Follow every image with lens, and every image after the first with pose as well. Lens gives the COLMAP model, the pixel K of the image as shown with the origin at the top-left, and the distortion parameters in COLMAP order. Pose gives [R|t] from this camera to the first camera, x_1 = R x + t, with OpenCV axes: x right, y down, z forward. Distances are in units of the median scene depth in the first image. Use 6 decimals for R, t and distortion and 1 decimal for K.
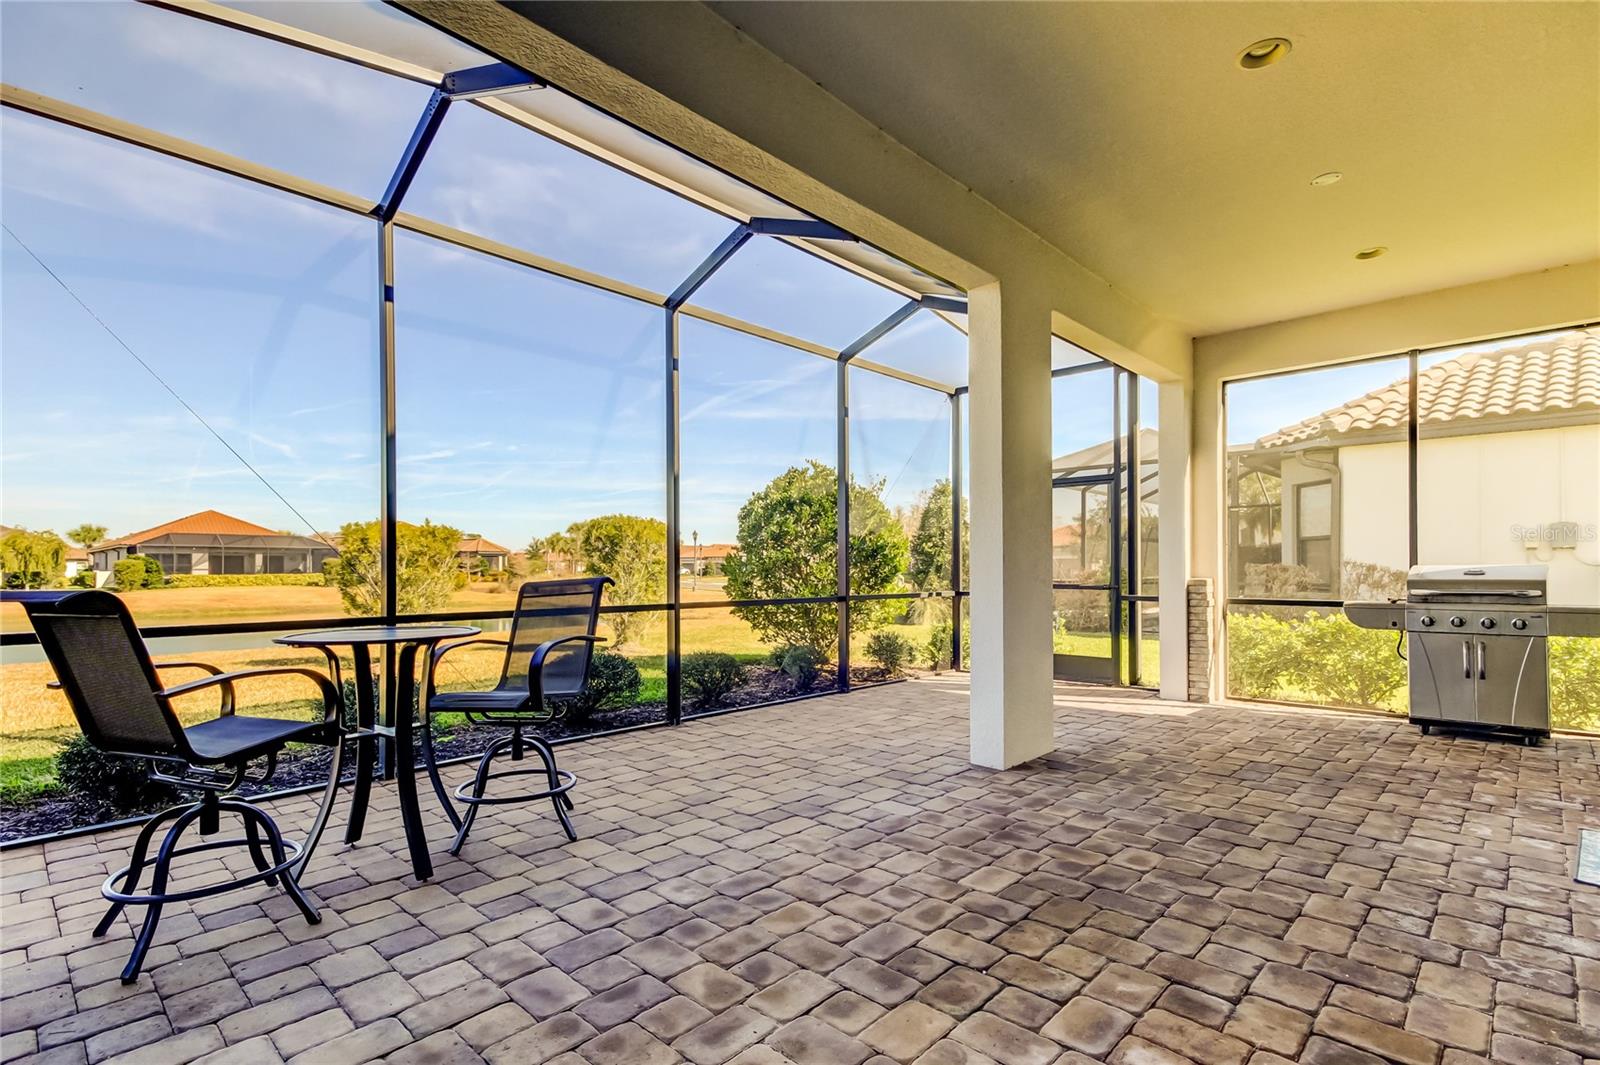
lens RADIAL K [[752.0, 0, 799.3], [0, 752.0, 544.2], [0, 0, 1]] dist [0.019155, -0.005963]
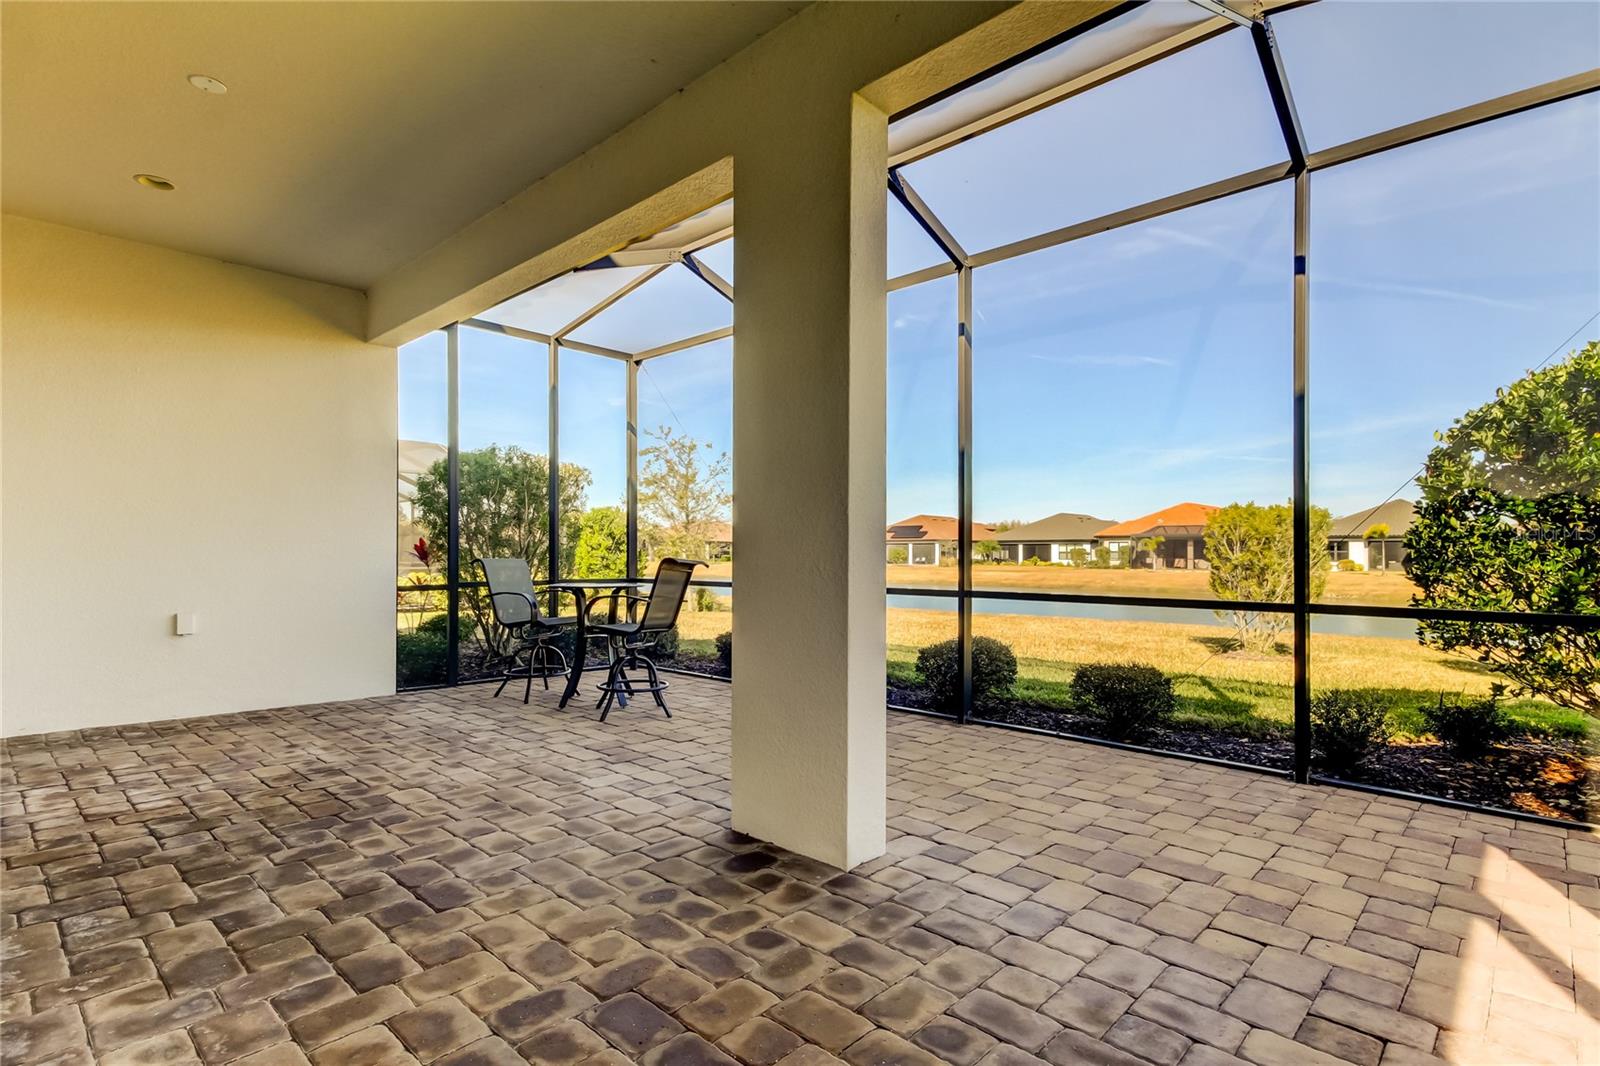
lens RADIAL K [[752.0, 0, 811.7], [0, 752.0, 538.2], [0, 0, 1]] dist [0.019155, -0.005963]
pose [[0.043788, -0.019483, -0.998851, 1.346983], [0.028444, 0.999429, -0.018247, 0.046596], [0.998636, -0.027612, 0.044317, 1.406694]]
